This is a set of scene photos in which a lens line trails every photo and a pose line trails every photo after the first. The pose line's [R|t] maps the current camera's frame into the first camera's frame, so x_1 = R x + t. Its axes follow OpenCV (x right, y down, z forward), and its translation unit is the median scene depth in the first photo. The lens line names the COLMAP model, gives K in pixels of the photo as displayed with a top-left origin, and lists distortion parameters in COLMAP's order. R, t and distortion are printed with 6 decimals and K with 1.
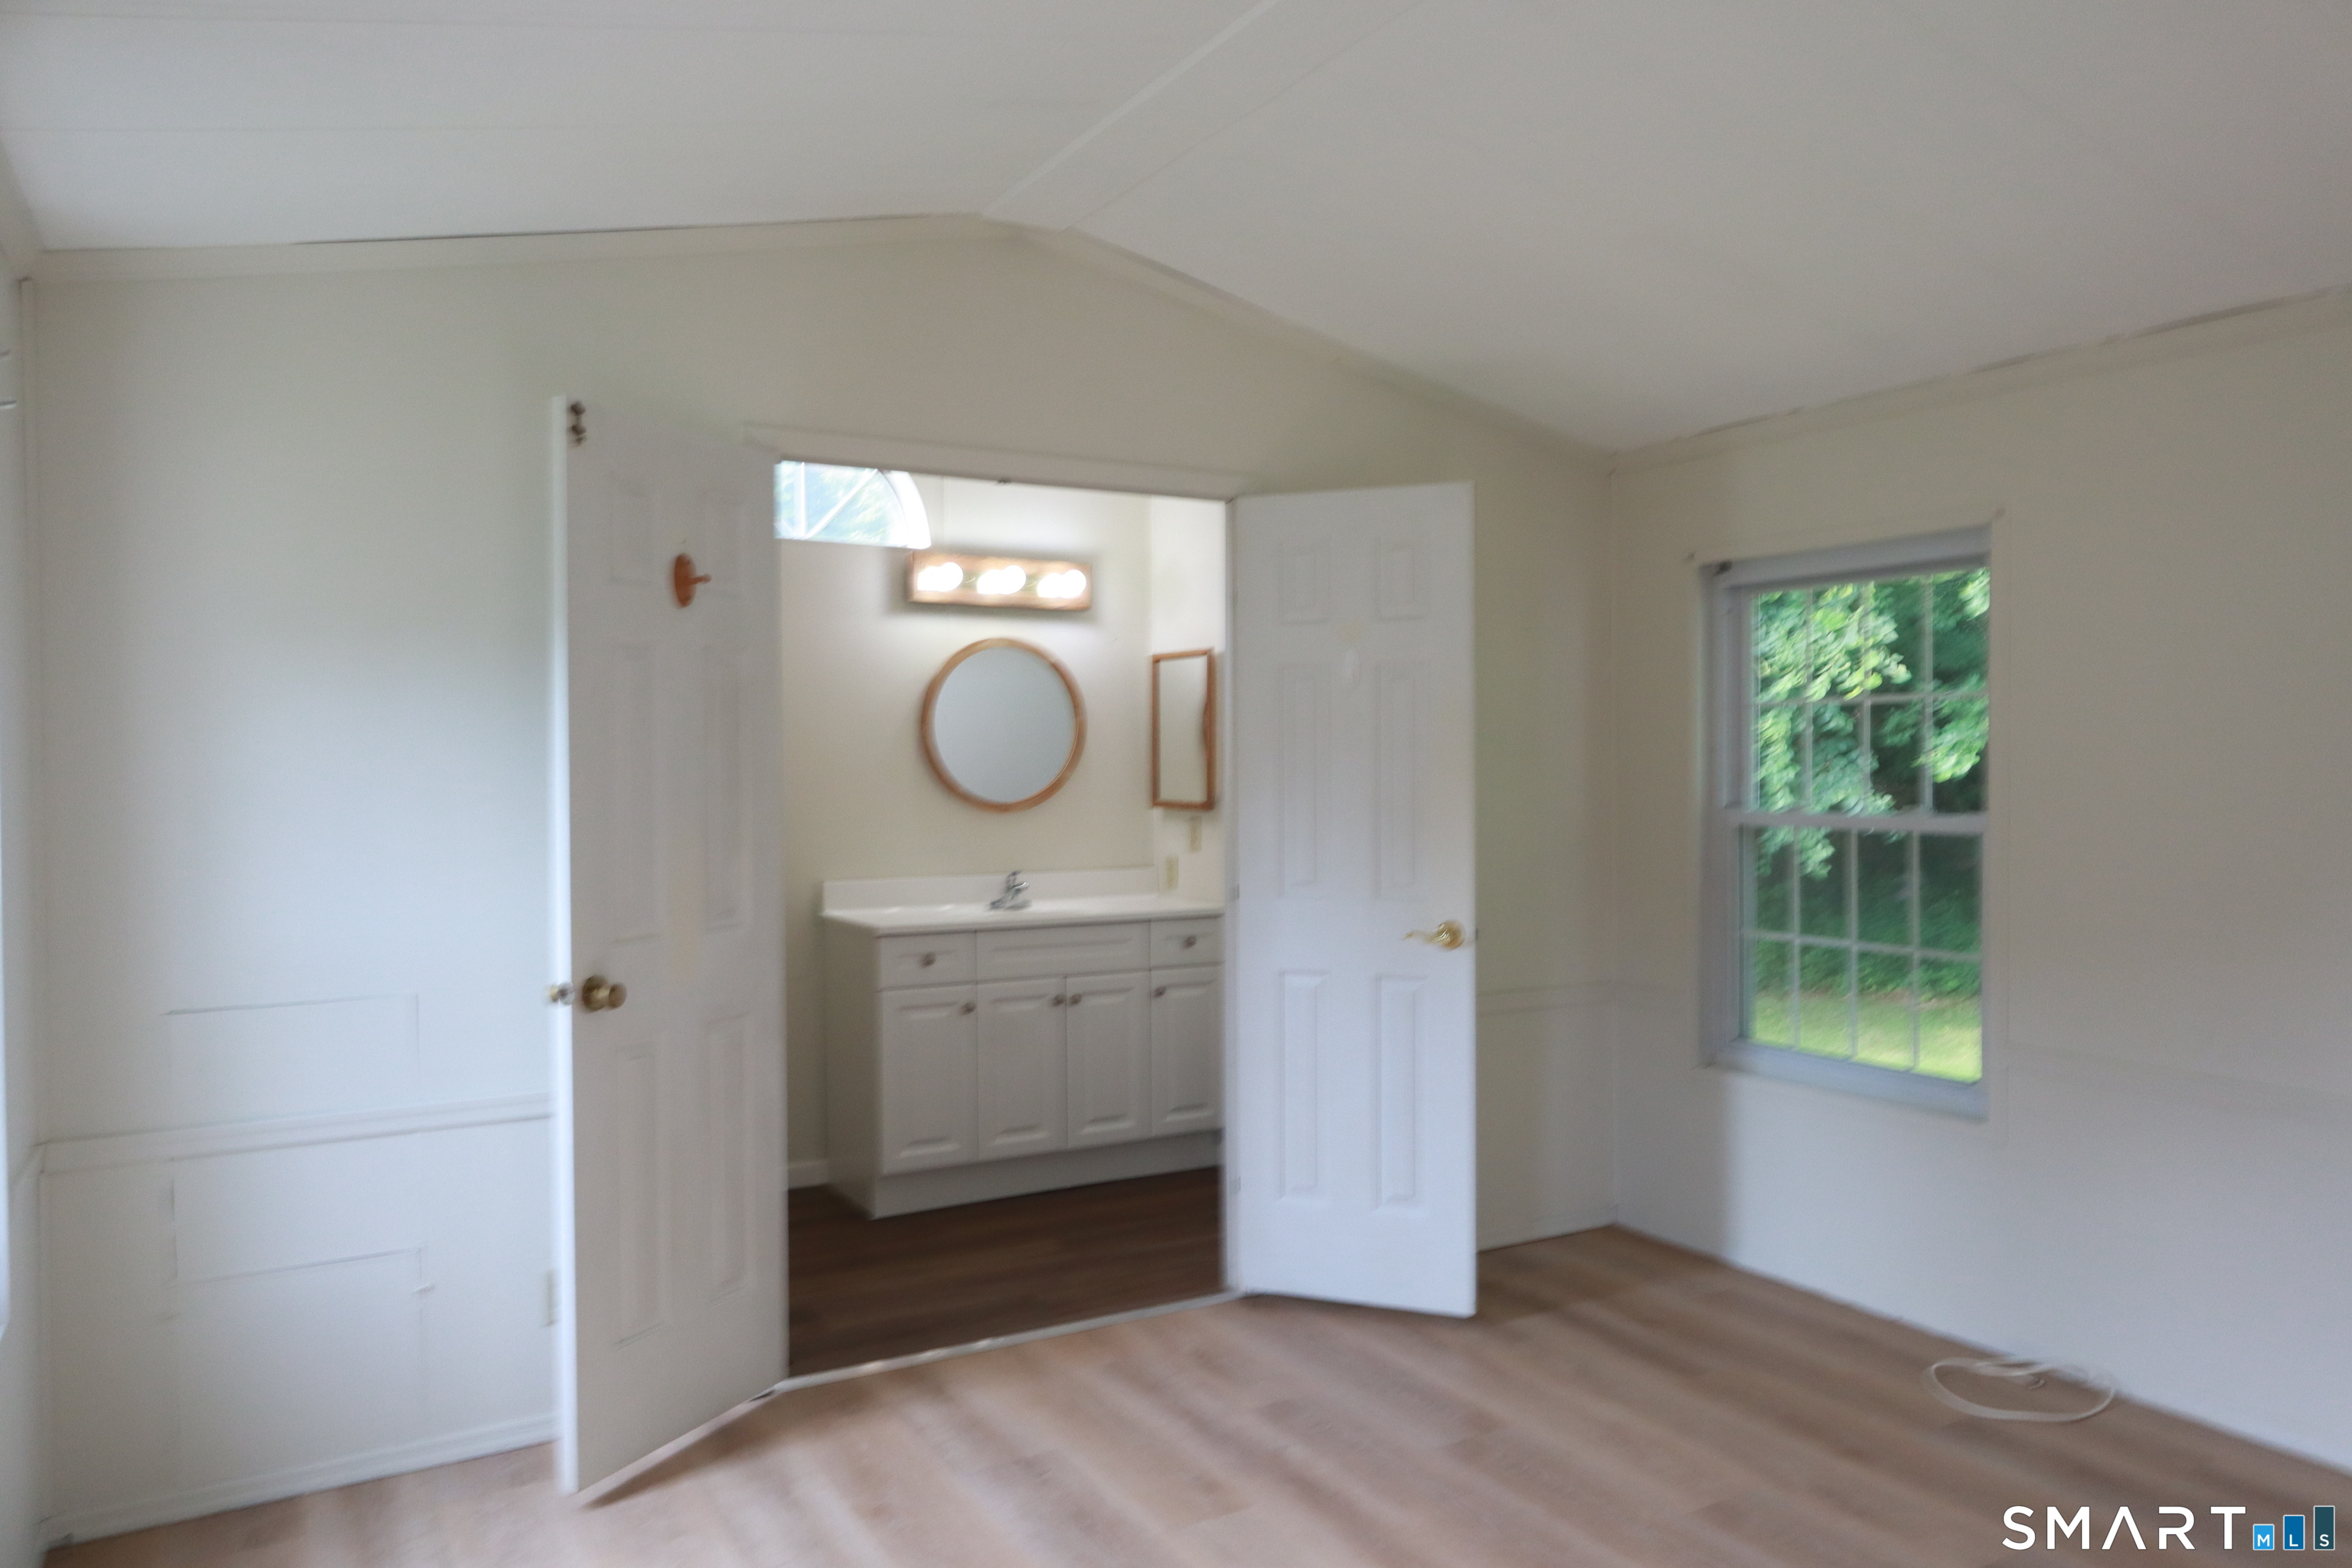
lens RADIAL K [[1579.6, 0, 1191.2], [0, 1579.6, 798.3], [0, 0, 1]] dist [0.000596, 0.000804]
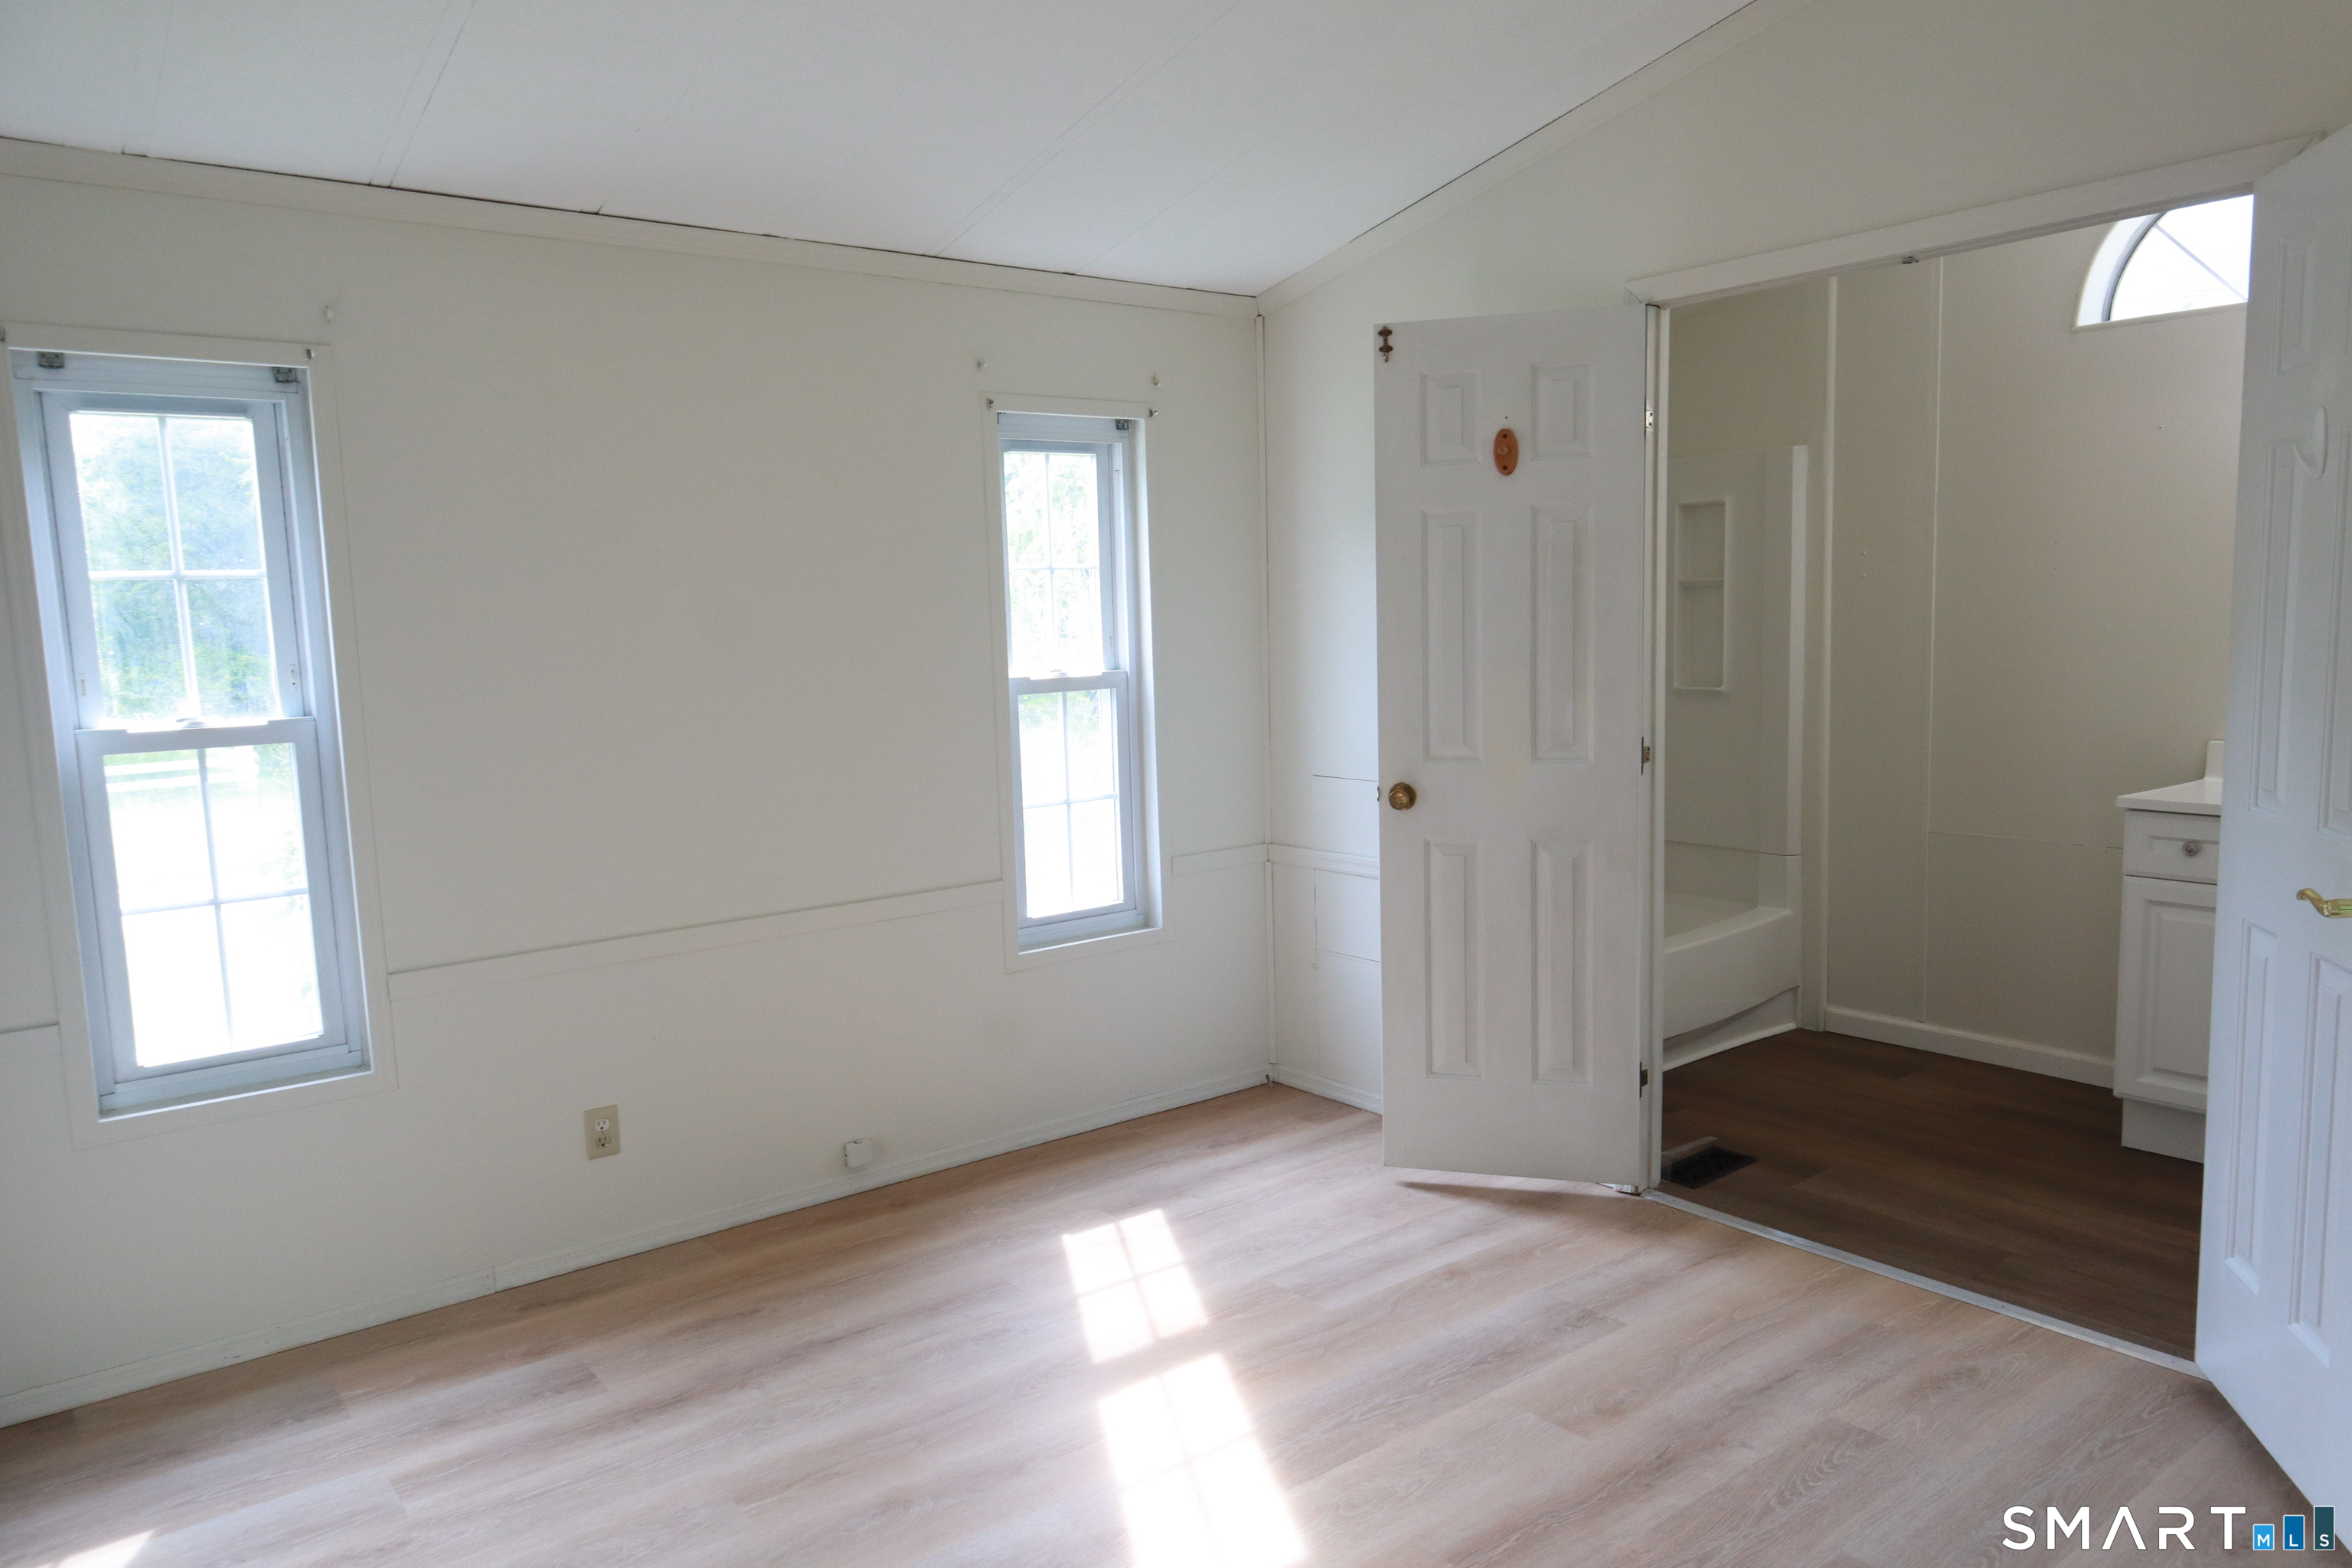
lens RADIAL K [[1579.6, 0, 1191.2], [0, 1579.6, 798.3], [0, 0, 1]] dist [0.000596, 0.000804]
pose [[0.144346, 0.119410, -0.982296, 0.751143], [0.003603, 0.992622, 0.121195, -0.026562], [0.989521, -0.021033, 0.142850, 0.571025]]
